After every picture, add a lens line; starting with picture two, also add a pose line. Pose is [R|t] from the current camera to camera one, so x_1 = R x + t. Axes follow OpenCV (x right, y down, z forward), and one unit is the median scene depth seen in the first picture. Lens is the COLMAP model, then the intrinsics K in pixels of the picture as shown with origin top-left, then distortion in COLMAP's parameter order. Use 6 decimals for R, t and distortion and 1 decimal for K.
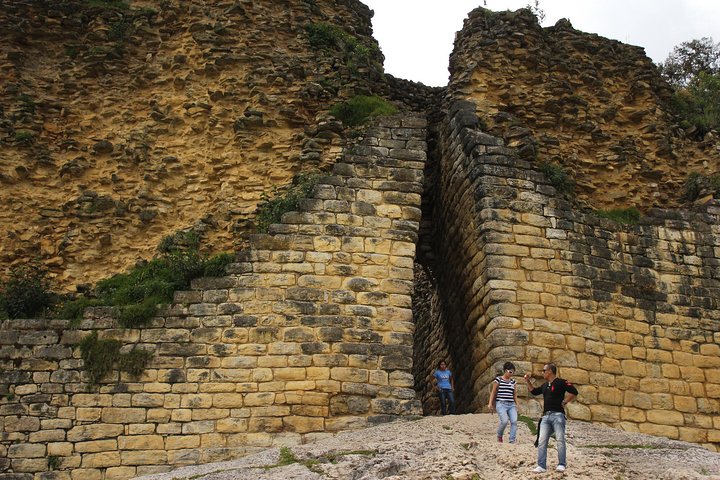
lens RADIAL K [[1086.8, 0, 360.3], [0, 1086.8, 241.9], [0, 0, 1]] dist [-0.044087, 0.000000]
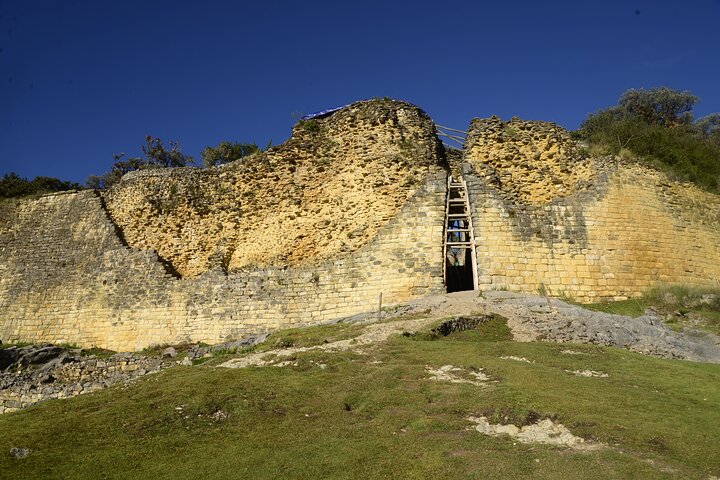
lens RADIAL K [[1086.8, 0, 359.8], [0, 1086.8, 239.2], [0, 0, 1]] dist [-0.044087, 0.000000]
pose [[0.925432, -0.089703, -0.368142, 0.784096], [0.115430, 0.992135, 0.048420, -0.110253], [0.360903, -0.087304, 0.928508, -1.387094]]
